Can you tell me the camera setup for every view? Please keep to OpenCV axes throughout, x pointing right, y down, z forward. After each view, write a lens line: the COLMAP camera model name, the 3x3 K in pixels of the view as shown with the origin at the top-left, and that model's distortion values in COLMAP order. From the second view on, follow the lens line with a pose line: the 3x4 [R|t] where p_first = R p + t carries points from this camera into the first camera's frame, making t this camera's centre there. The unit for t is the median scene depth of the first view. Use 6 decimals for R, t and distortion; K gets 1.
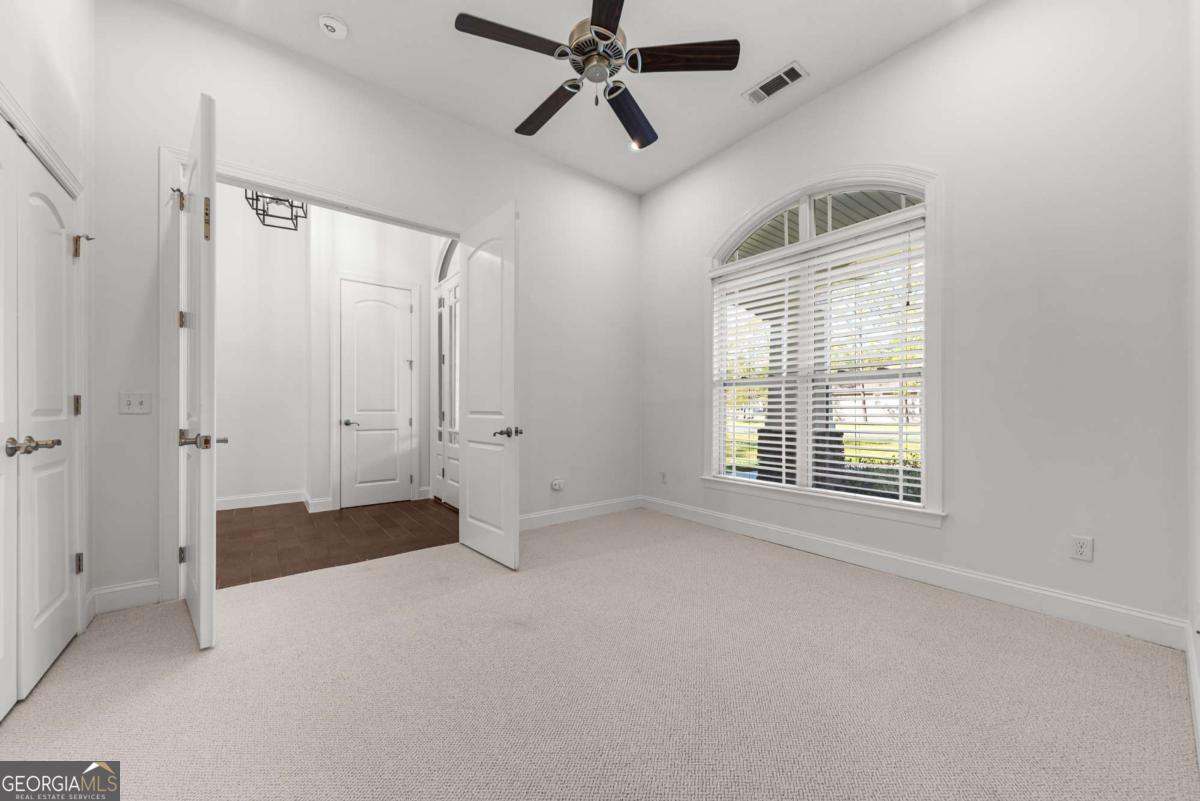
lens RADIAL K [[430.6, 0, 595.0], [0, 430.6, 402.5], [0, 0, 1]] dist [0.011237, 0.000022]
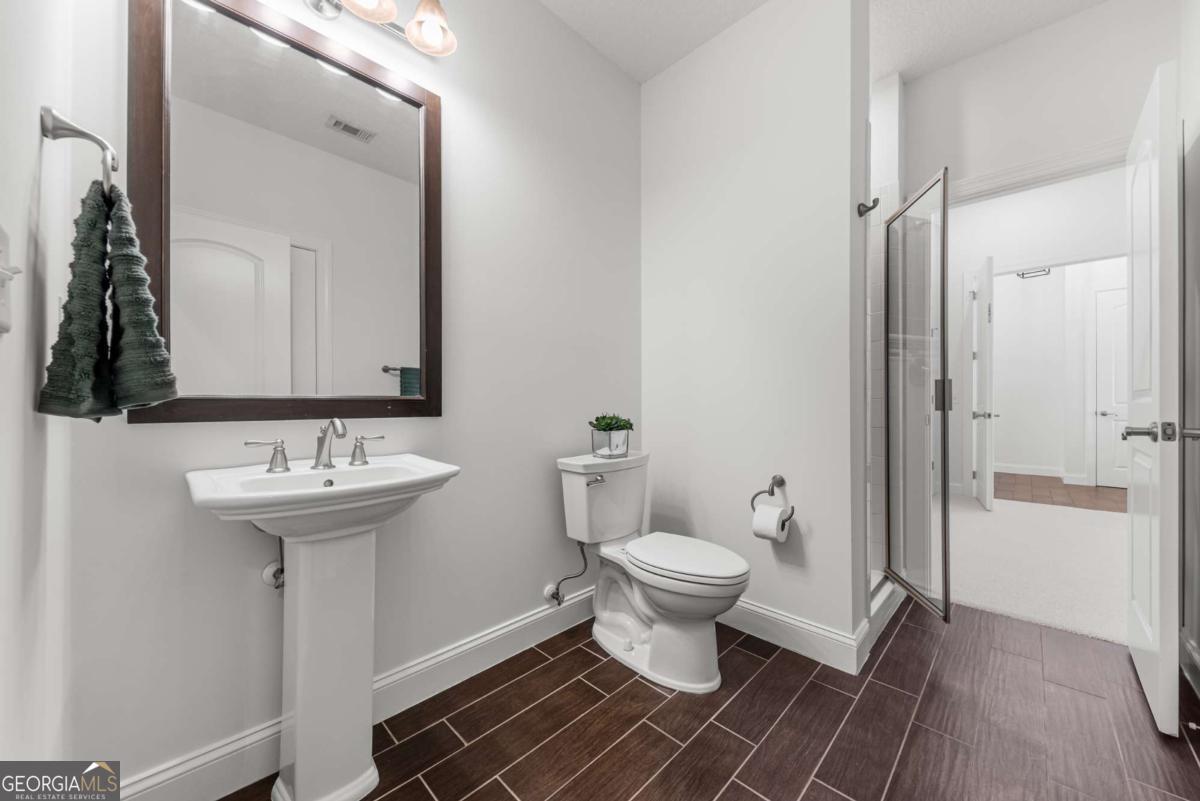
lens RADIAL K [[430.6, 0, 595.0], [0, 430.6, 402.5], [0, 0, 1]] dist [0.011237, 0.000022]
pose [[0.128657, 0.006327, -0.991669, 0.783625], [0.009078, 0.999930, 0.007558, -0.008231], [0.991648, -0.009974, 0.128590, -0.958900]]
